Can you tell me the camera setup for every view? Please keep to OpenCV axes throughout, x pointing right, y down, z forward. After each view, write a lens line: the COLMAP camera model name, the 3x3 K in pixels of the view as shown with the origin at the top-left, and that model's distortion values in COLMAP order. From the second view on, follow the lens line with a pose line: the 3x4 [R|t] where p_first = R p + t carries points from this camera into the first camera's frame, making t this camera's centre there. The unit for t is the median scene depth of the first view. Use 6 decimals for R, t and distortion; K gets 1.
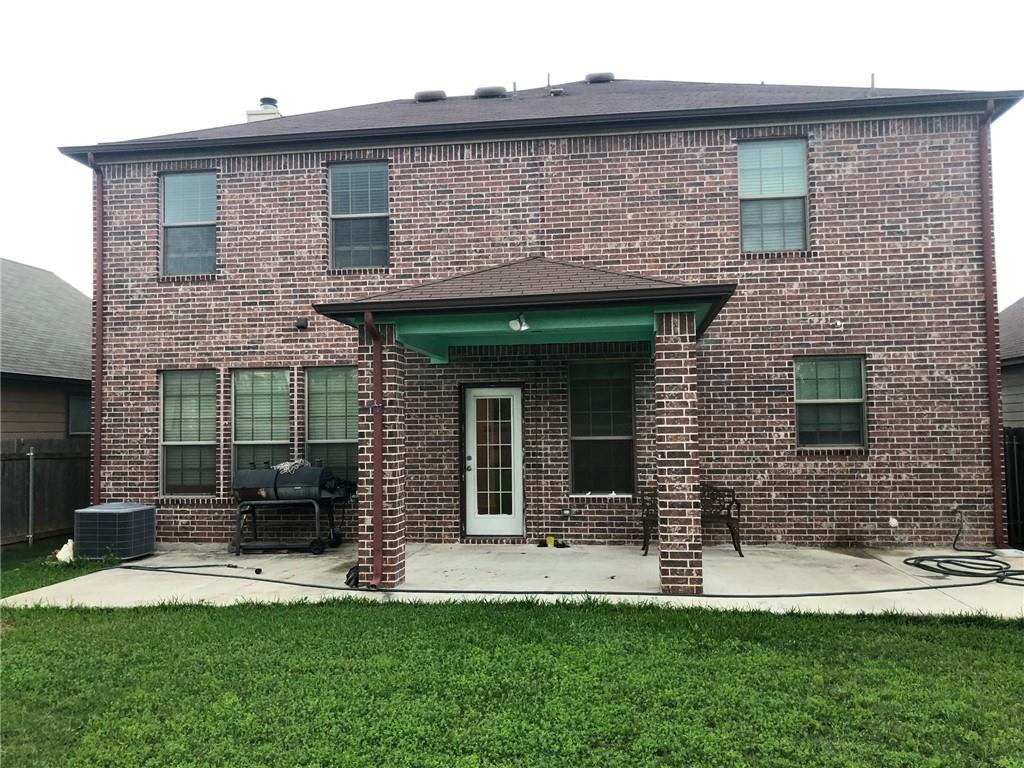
lens RADIAL K [[838.6, 0, 507.2], [0, 838.6, 379.6], [0, 0, 1]] dist [0.057389, -0.086402]
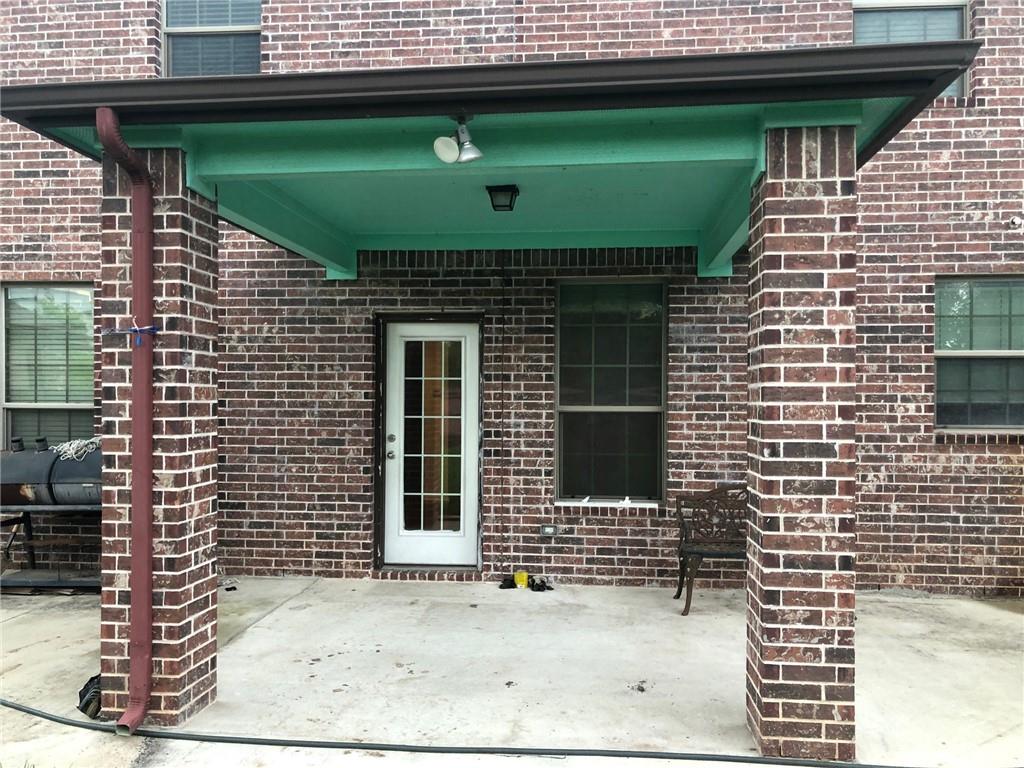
lens RADIAL K [[838.6, 0, 519.9], [0, 838.6, 392.4], [0, 0, 1]] dist [0.057389, -0.086402]
pose [[0.999017, 0.017944, 0.040542, 0.023889], [-0.020056, 0.998429, 0.052311, 0.028419], [-0.039540, -0.053072, 0.997808, 0.411500]]
